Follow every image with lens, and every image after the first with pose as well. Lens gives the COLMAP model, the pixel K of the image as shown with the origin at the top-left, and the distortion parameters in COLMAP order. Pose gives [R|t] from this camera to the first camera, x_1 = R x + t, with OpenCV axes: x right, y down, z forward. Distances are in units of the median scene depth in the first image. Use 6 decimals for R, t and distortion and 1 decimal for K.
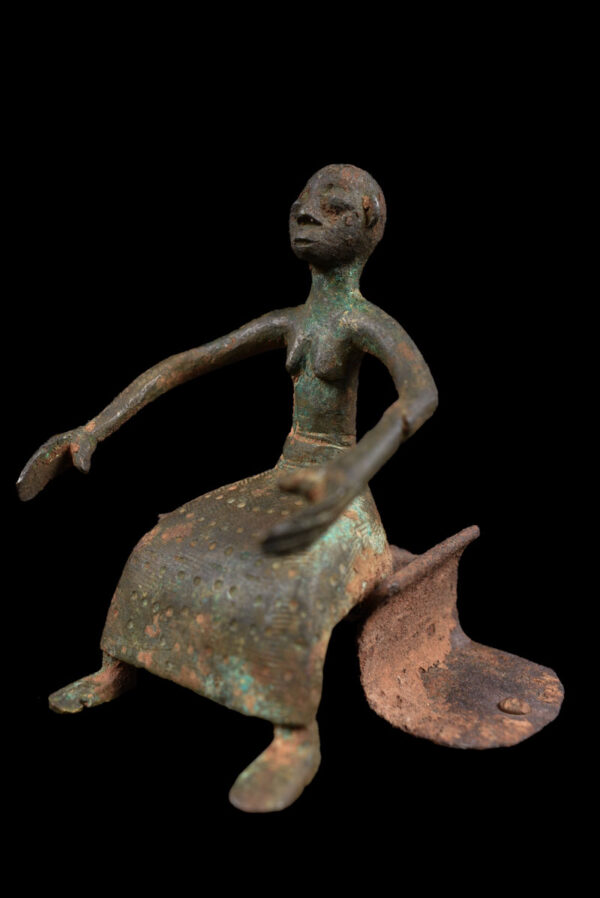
lens RADIAL K [[904.2, 0, 296.5], [0, 904.2, 445.6], [0, 0, 1]] dist [-0.085612, 0.000000]
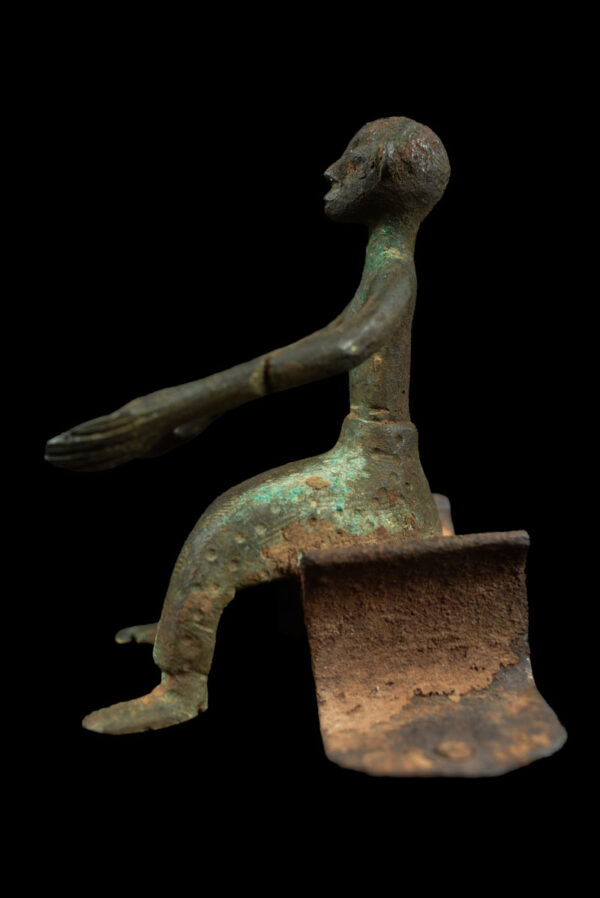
lens RADIAL K [[1003.8, 0, 298.5], [0, 1003.8, 446.7], [0, 0, 1]] dist [-0.075116, 0.000000]
pose [[0.635841, 0.026011, -0.771382, 0.823150], [-0.114020, 0.991632, -0.060548, 0.101433], [0.763352, 0.126452, 0.633486, 0.329545]]
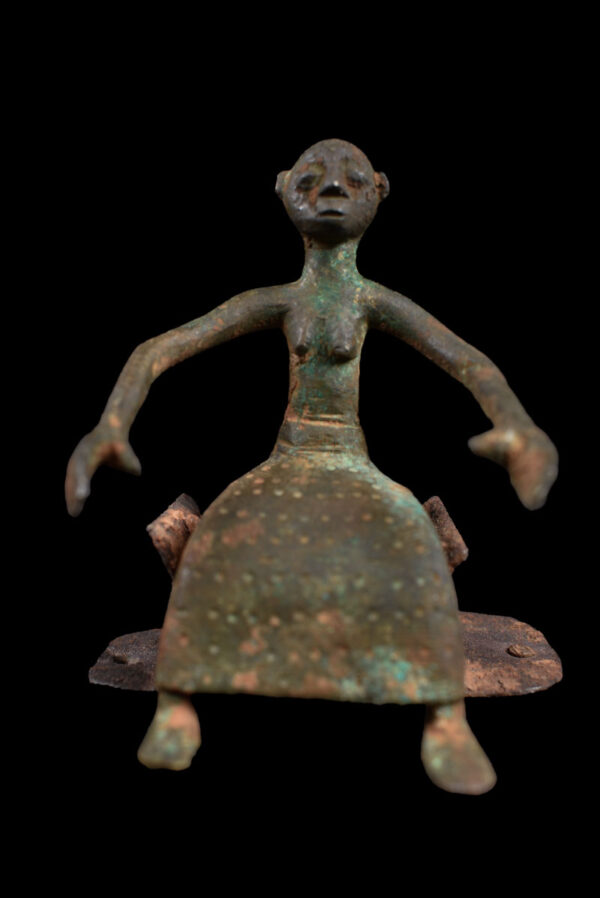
lens RADIAL K [[904.2, 0, 301.3], [0, 904.2, 447.9], [0, 0, 1]] dist [-0.085612, 0.000000]
pose [[0.814512, -0.078511, 0.574809, -0.592170], [0.096909, 0.995292, -0.001378, 0.020605], [-0.571995, 0.056826, 0.818286, 0.247577]]
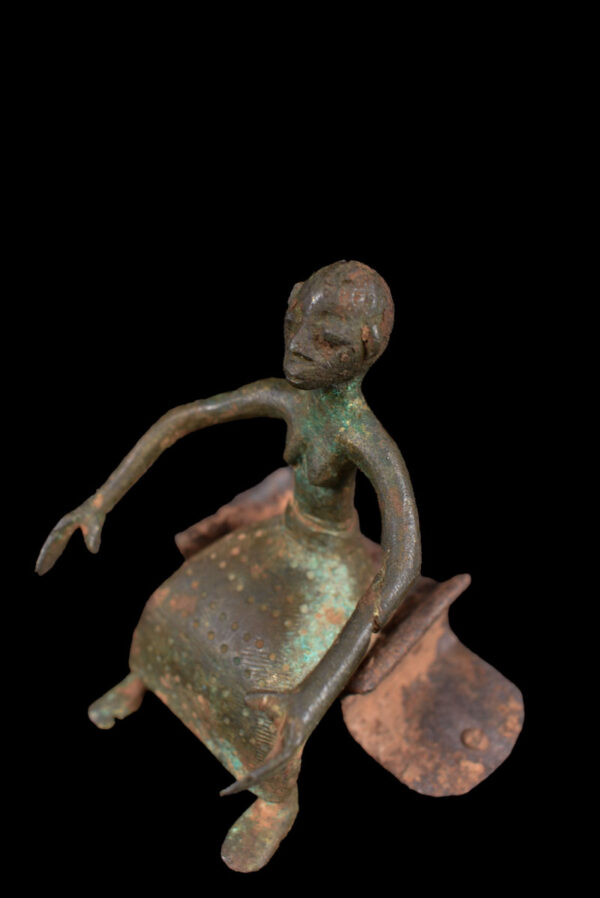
lens RADIAL K [[823.5, 0, 301.8], [0, 823.5, 452.2], [0, 0, 1]] dist [-0.093975, 0.000000]
pose [[0.993412, 0.056924, -0.099457, 0.103071], [0.000089, 0.867518, 0.497406, -0.572198], [0.114595, -0.494138, 0.861798, 0.246666]]
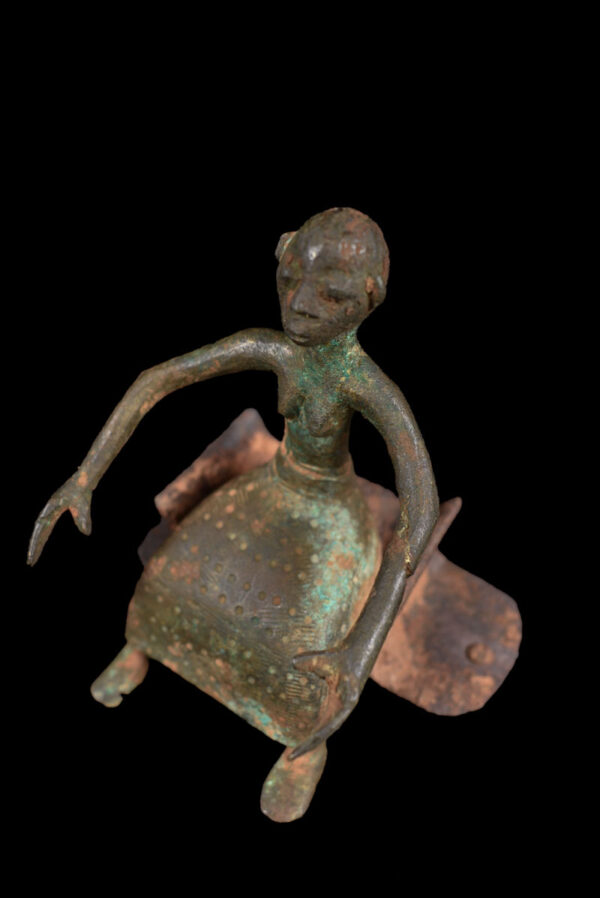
lens RADIAL K [[904.2, 0, 307.5], [0, 904.2, 452.3], [0, 0, 1]] dist [-0.085612, 0.000000]
pose [[0.996187, -0.064584, 0.058647, -0.041997], [0.015729, 0.794215, 0.607433, -0.670669], [-0.085808, -0.604195, 0.792203, 0.229516]]
